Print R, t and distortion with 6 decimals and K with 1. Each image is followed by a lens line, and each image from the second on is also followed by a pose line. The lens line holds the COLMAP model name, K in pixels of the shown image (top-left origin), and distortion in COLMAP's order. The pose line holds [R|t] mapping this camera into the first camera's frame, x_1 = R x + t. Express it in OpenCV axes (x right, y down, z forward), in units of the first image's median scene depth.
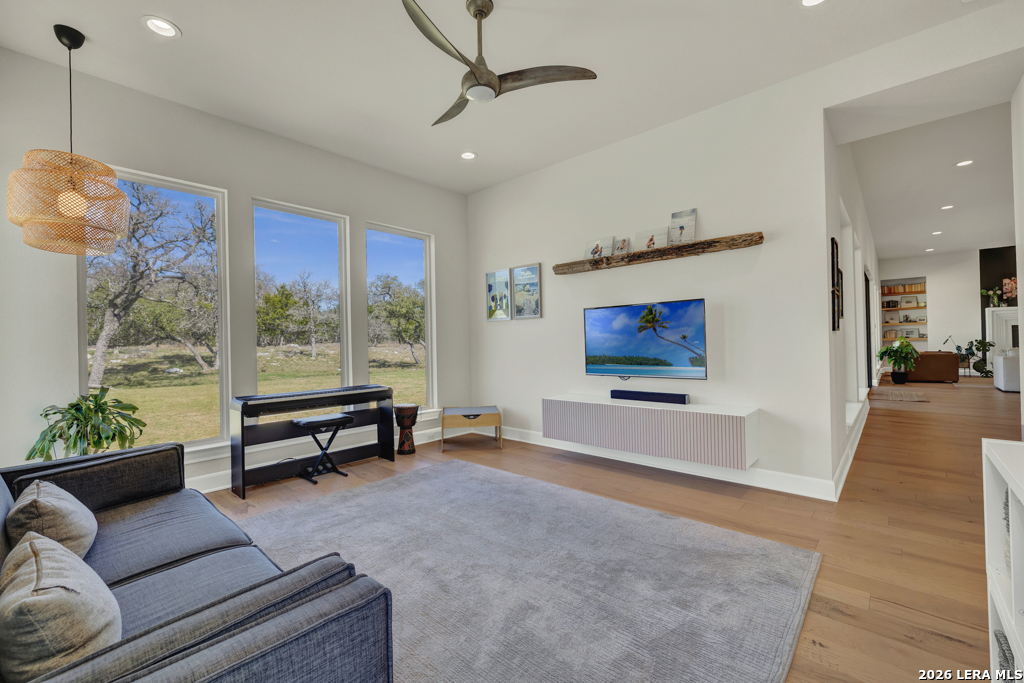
lens RADIAL K [[442.1, 0, 505.6], [0, 442.1, 336.0], [0, 0, 1]] dist [0.003164, 0.000740]
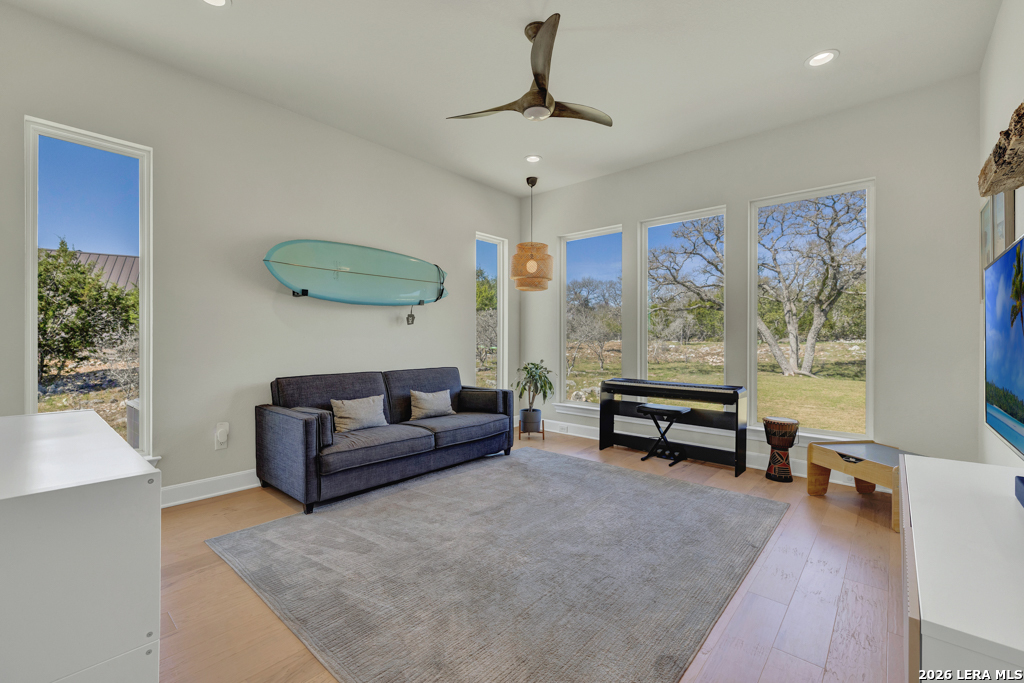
lens RADIAL K [[452.3, 0, 501.4], [0, 452.3, 343.1], [0, 0, 1]] dist [0.003216, 0.000181]
pose [[-0.030986, 0.025626, -0.999191, 0.716166], [0.010410, 0.999625, 0.025314, -0.007037], [0.999466, -0.009618, -0.031242, 0.631116]]
